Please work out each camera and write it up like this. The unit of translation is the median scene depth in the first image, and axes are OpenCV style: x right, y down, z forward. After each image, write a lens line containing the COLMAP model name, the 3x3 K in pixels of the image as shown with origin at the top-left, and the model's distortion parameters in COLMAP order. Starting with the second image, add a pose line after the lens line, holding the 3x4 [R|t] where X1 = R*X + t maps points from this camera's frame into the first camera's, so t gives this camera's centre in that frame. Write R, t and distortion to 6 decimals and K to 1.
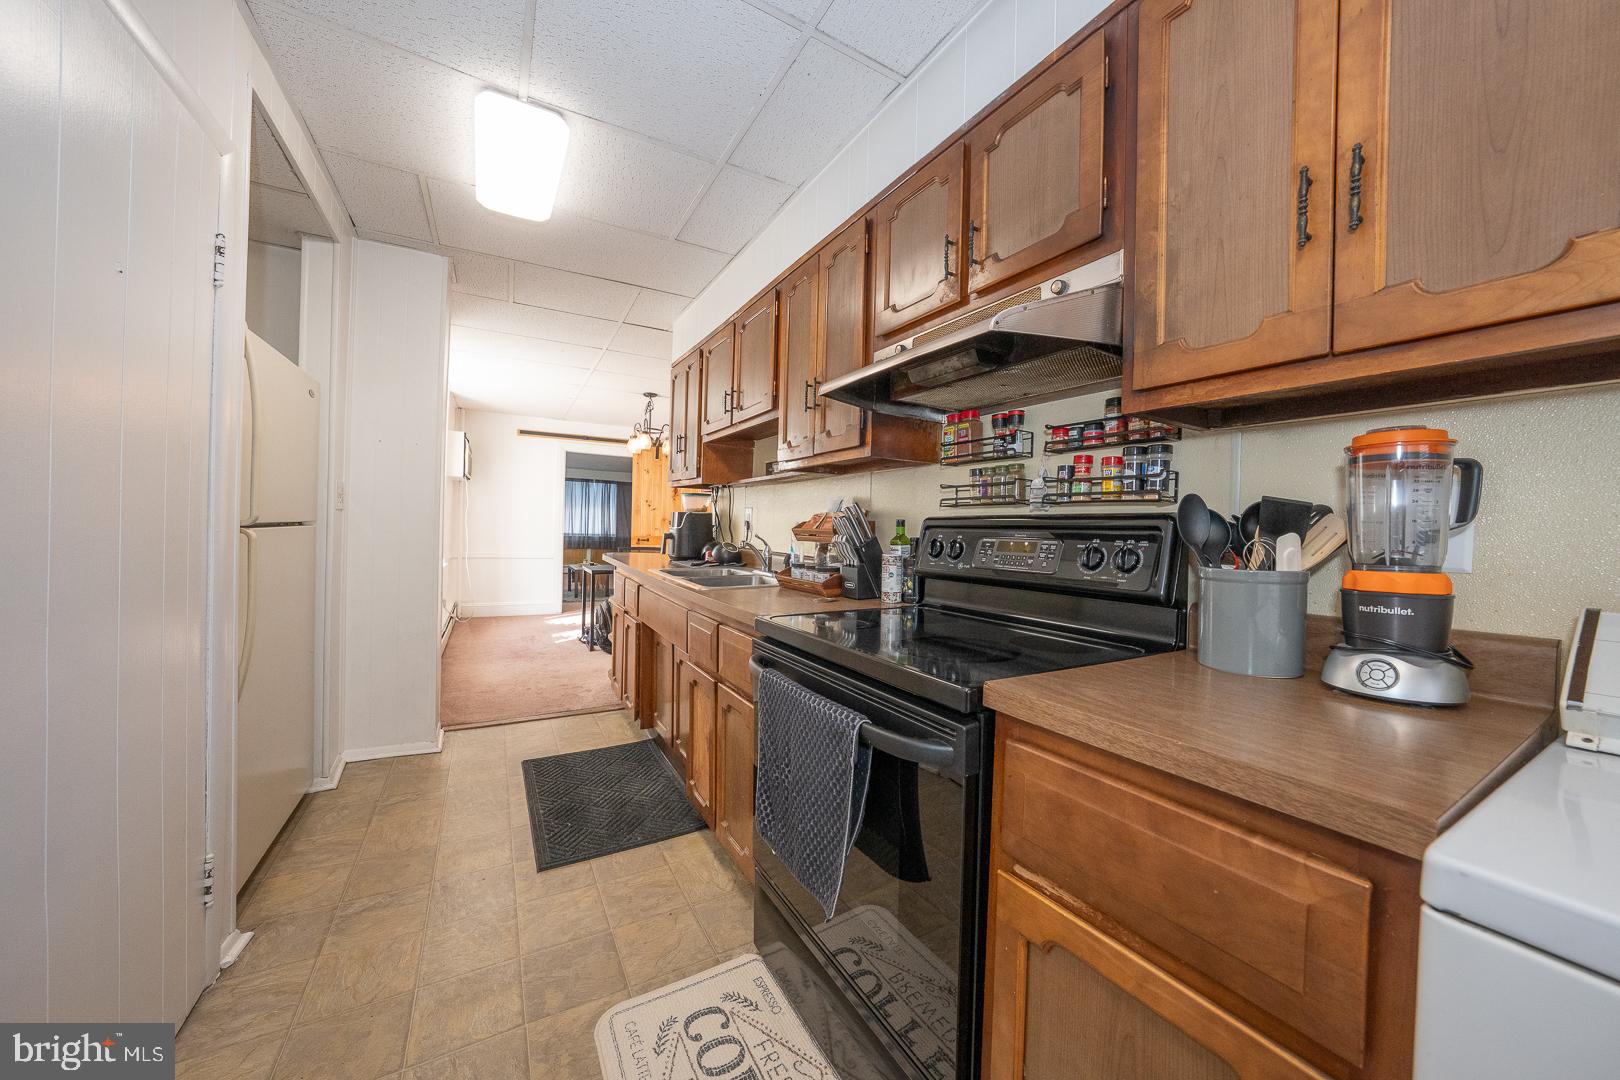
lens RADIAL K [[556.8, 0, 812.8], [0, 556.8, 534.4], [0, 0, 1]] dist [-0.022814, 0.002789]
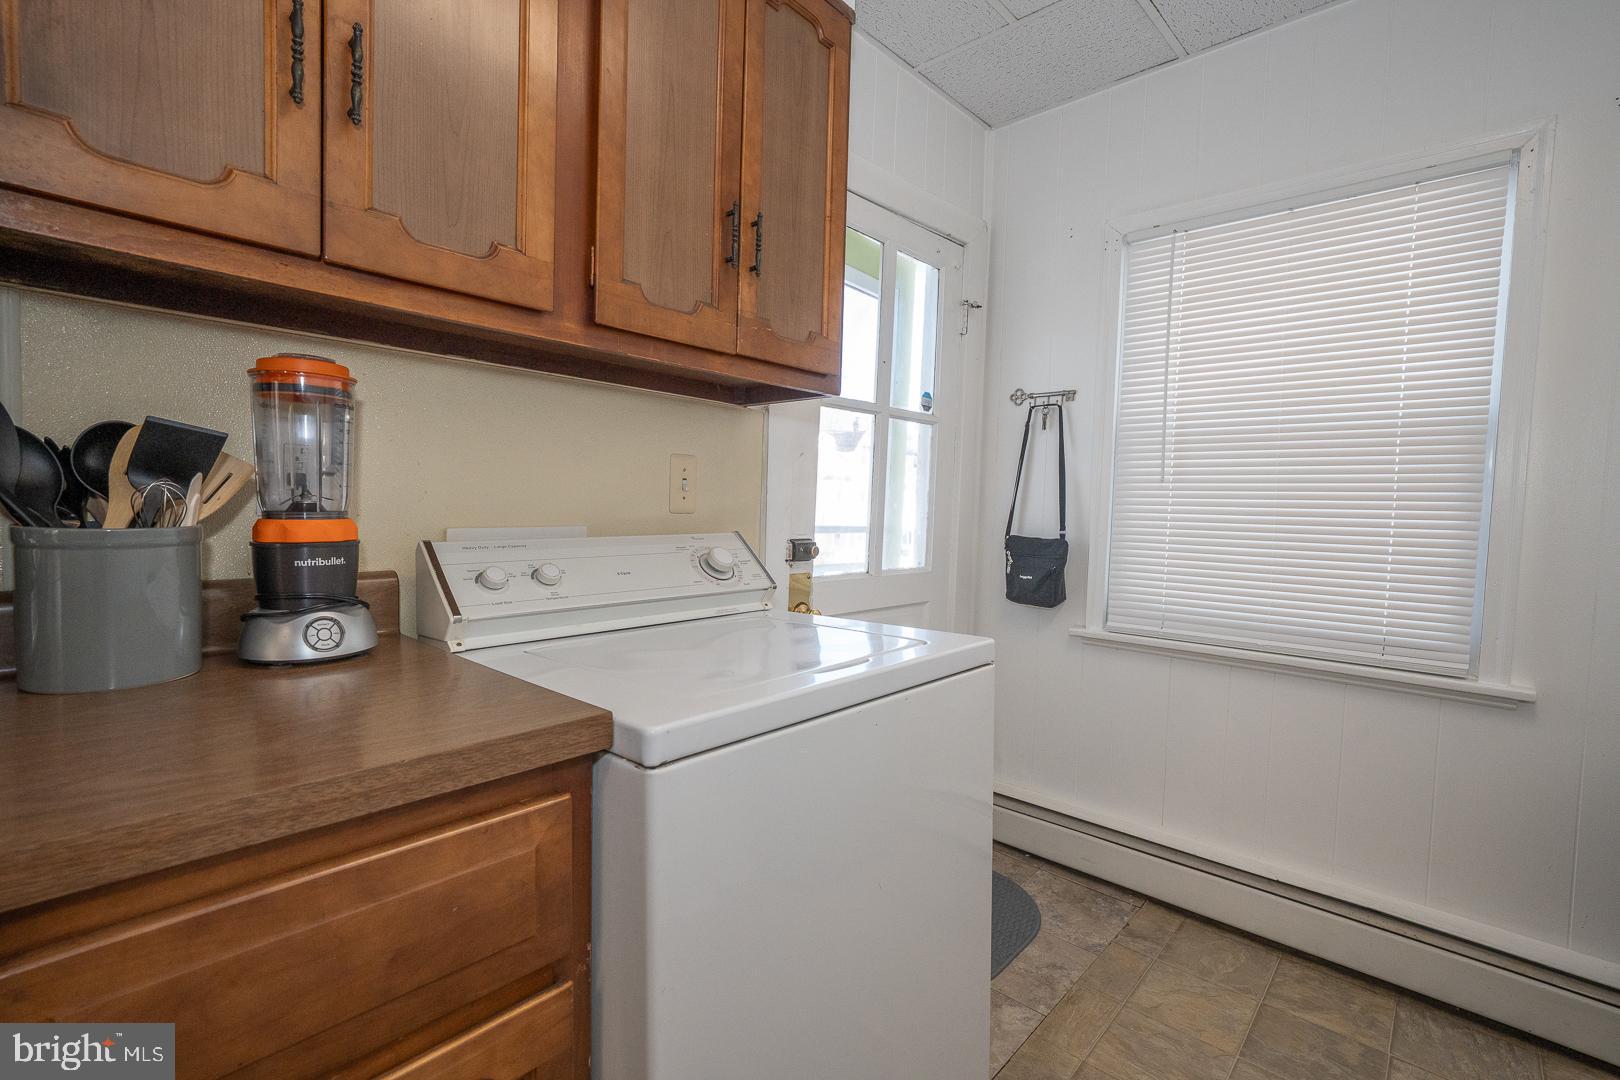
lens RADIAL K [[718.6, 0, 810.0], [0, 718.6, 540.0], [0, 0, 1]] dist [0.000817, 0.000157]
pose [[-0.278465, -0.083416, 0.956817, -0.299255], [-0.026490, 0.996509, 0.079167, -0.012508], [-0.960081, -0.003301, -0.279703, 0.542826]]
